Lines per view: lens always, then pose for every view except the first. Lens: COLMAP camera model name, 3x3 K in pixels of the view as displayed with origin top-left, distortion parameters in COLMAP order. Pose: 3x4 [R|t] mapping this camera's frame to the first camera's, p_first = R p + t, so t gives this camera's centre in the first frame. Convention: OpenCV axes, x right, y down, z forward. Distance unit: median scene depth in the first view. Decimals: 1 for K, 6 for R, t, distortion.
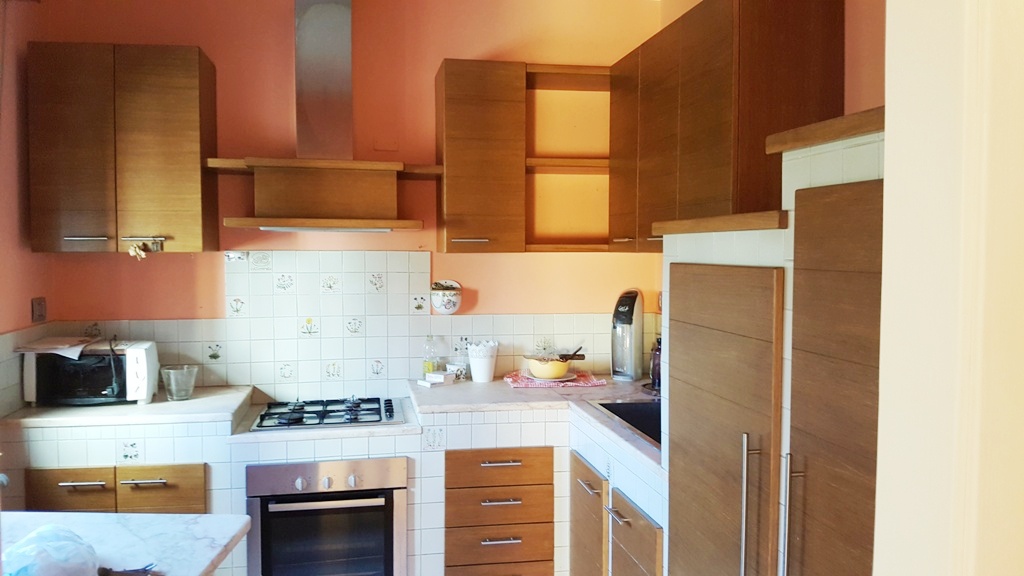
lens RADIAL K [[804.0, 0, 512.0], [0, 804.0, 288.0], [0, 0, 1]] dist [0.001656, 0.001163]
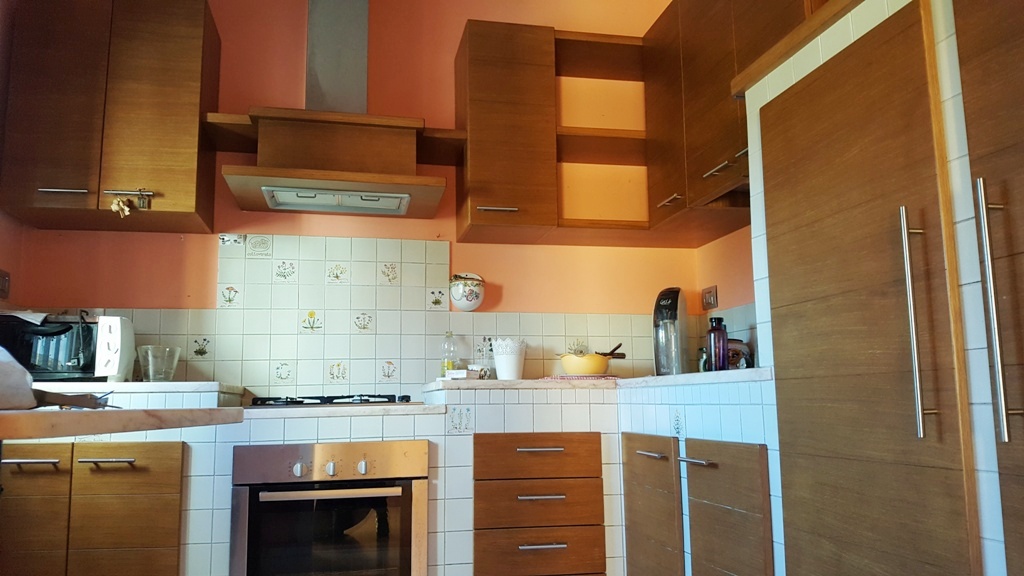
lens RADIAL K [[809.6, 0, 526.3], [0, 809.6, 286.2], [0, 0, 1]] dist [-0.008479, -0.005770]
pose [[0.999446, -0.011988, 0.031049, -0.051768], [0.017784, 0.980887, -0.193762, 0.211549], [-0.028133, 0.194207, 0.980557, 0.139089]]
